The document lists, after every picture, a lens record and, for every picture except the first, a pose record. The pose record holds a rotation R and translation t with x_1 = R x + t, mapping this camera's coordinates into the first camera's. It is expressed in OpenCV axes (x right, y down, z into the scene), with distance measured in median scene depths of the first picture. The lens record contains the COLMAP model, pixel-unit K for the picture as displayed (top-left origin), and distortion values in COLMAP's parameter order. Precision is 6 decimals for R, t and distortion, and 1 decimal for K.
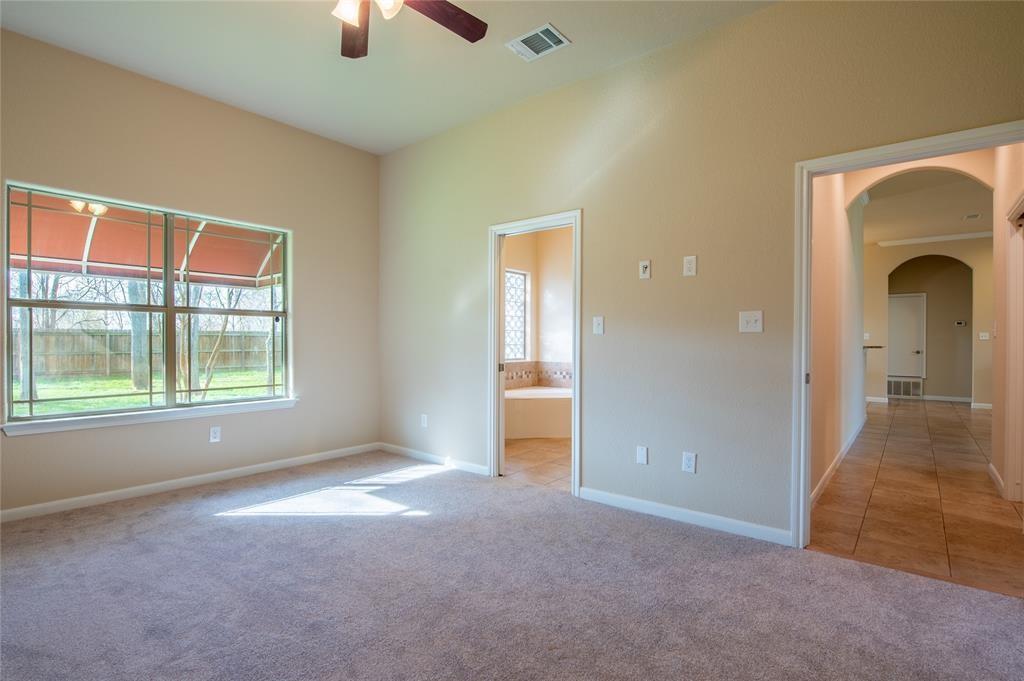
lens RADIAL K [[498.5, 0, 496.2], [0, 498.5, 343.8], [0, 0, 1]] dist [0.014328, -0.000450]
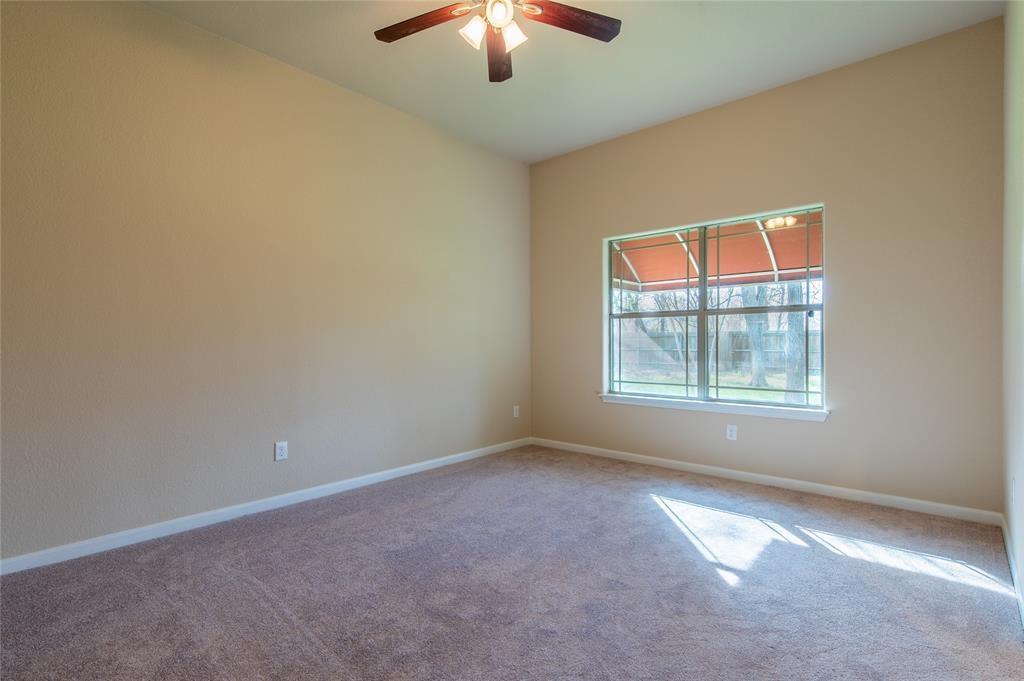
lens RADIAL K [[498.5, 0, 496.2], [0, 498.5, 343.8], [0, 0, 1]] dist [0.014328, -0.000450]
pose [[-0.008788, 0.003596, -0.999955, 0.467509], [0.000222, 0.999994, 0.003594, -0.003038], [0.999961, -0.000190, -0.008788, 0.543853]]
